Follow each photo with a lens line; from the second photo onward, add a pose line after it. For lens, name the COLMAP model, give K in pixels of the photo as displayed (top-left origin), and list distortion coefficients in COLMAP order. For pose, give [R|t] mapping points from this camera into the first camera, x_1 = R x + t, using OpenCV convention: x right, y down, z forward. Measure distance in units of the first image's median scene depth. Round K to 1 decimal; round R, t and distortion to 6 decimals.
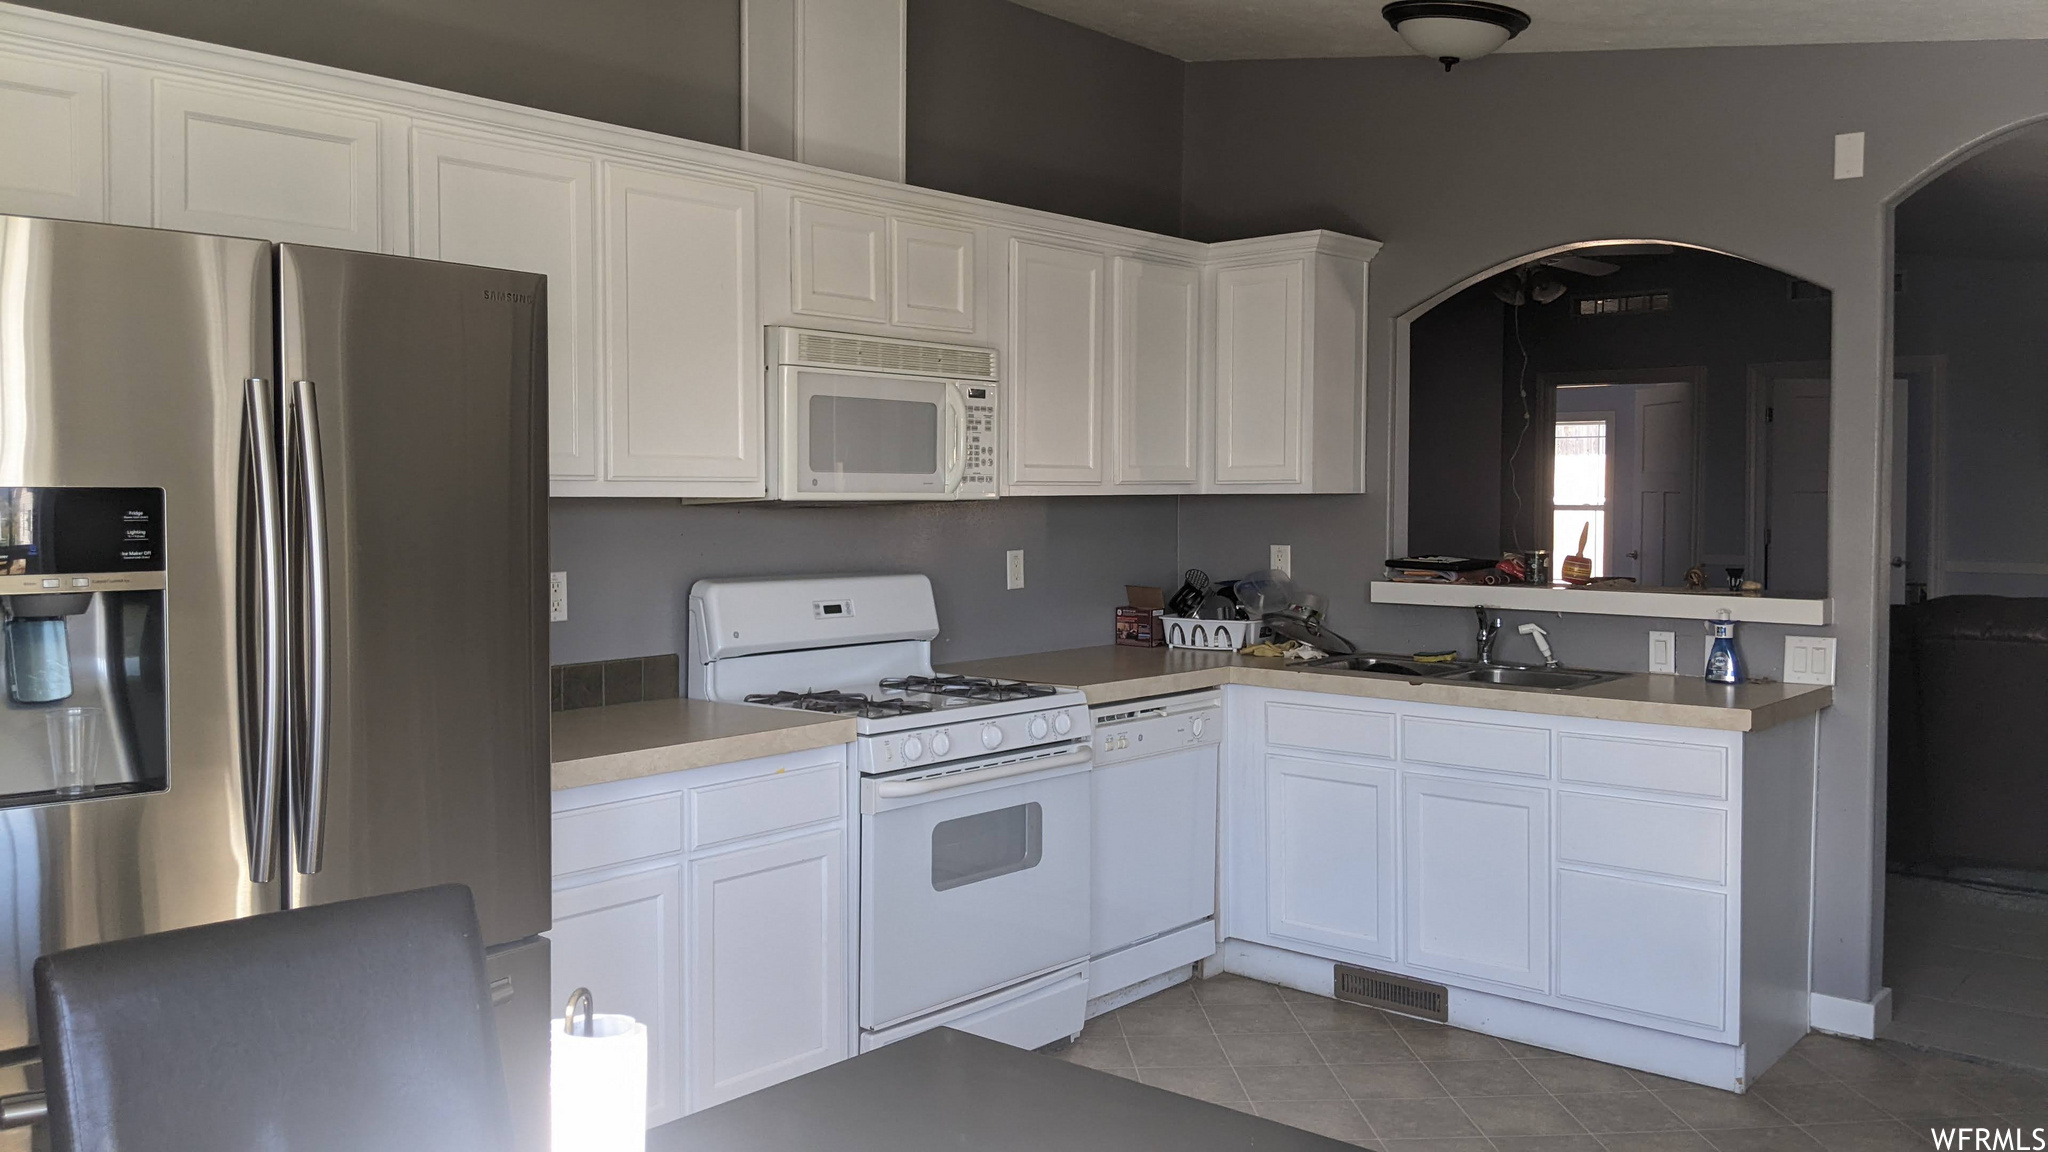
lens RADIAL K [[1609.4, 0, 1022.2], [0, 1609.4, 558.2], [0, 0, 1]] dist [0.065599, -0.131022]
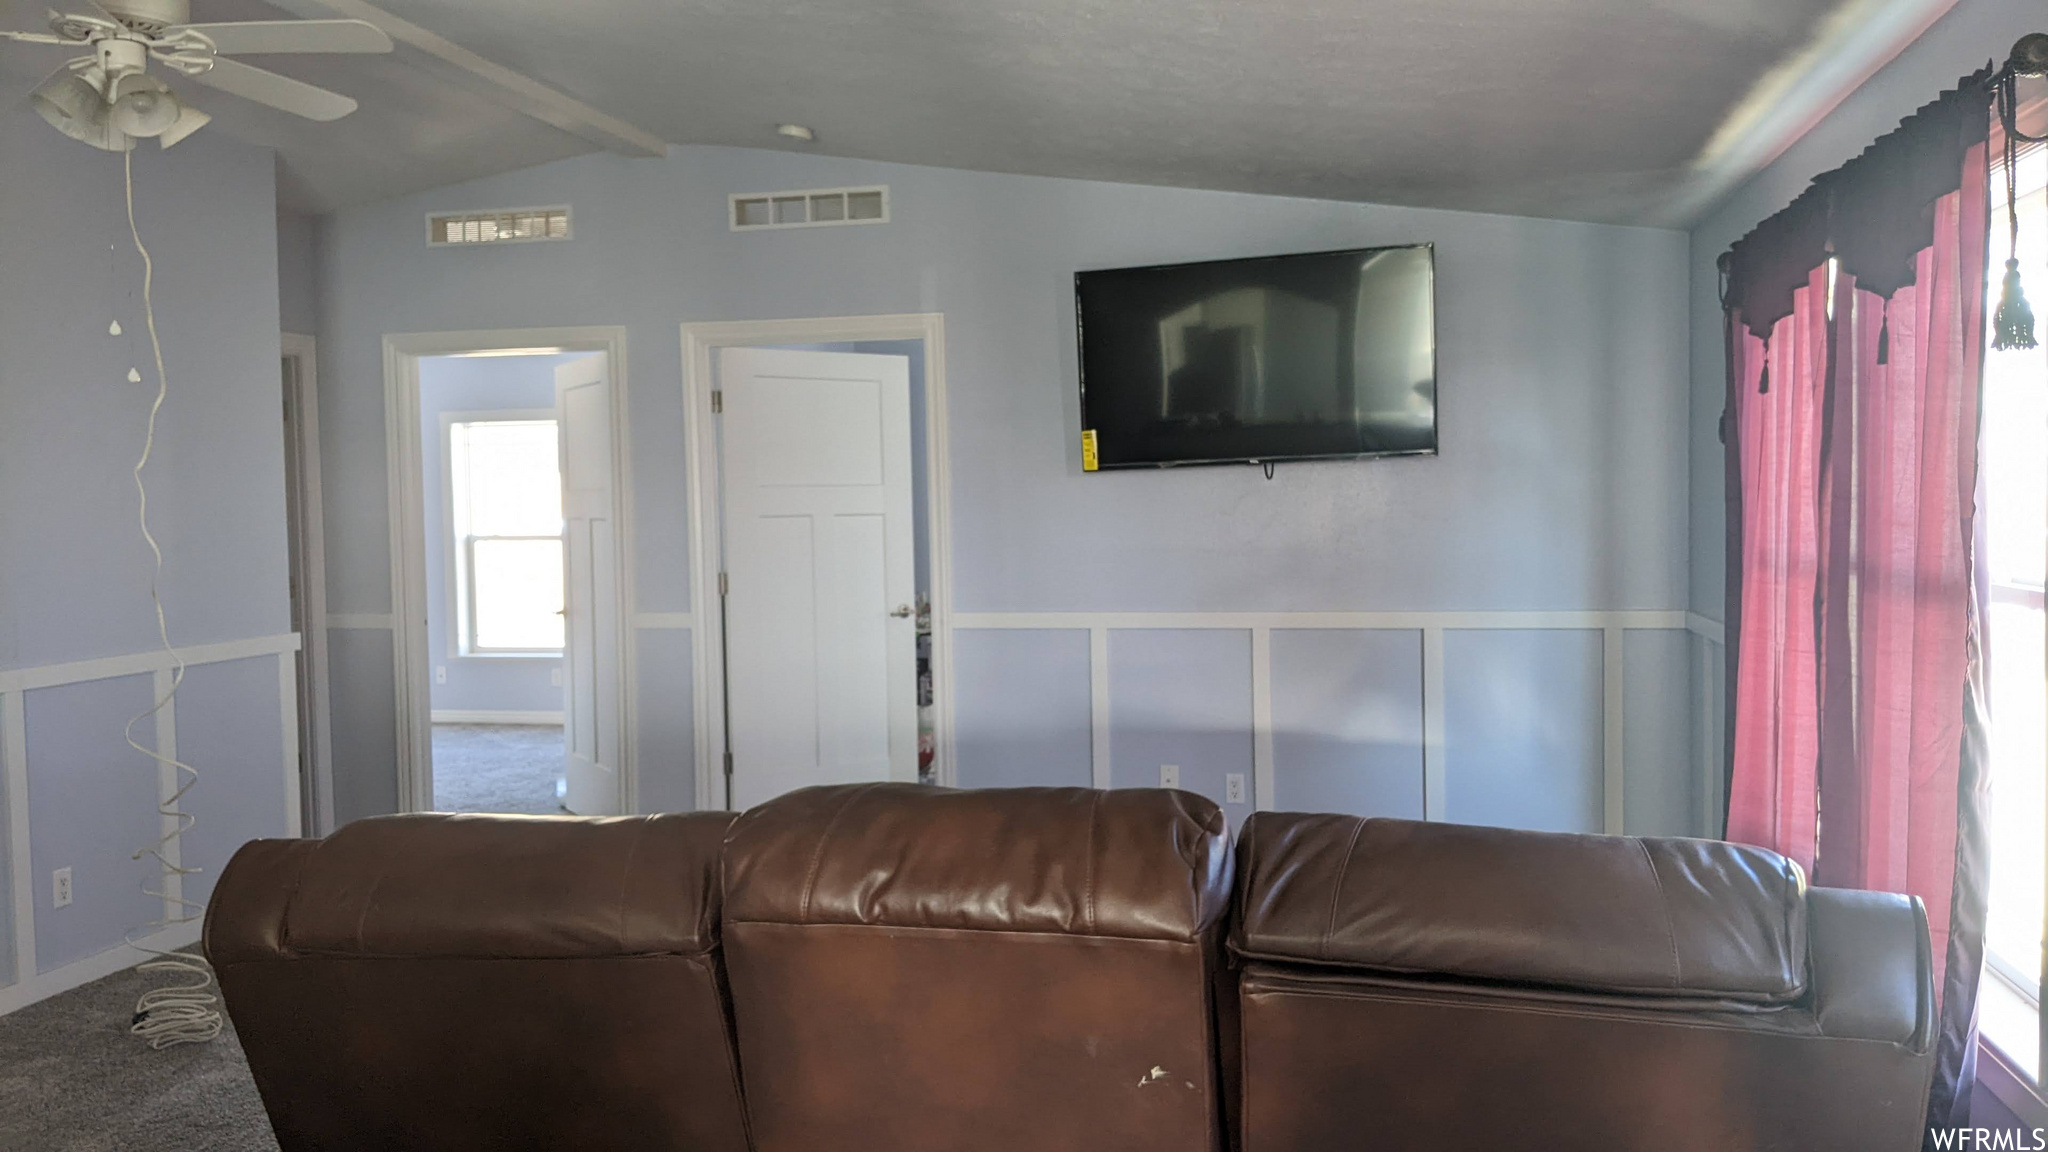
lens RADIAL K [[1609.4, 0, 1021.4], [0, 1609.4, 582.7], [0, 0, 1]] dist [0.065599, -0.131022]
pose [[0.875633, -0.046914, 0.480694, 0.247426], [0.044195, 0.998879, 0.016982, -0.019698], [-0.480952, 0.006375, 0.876724, 0.359782]]
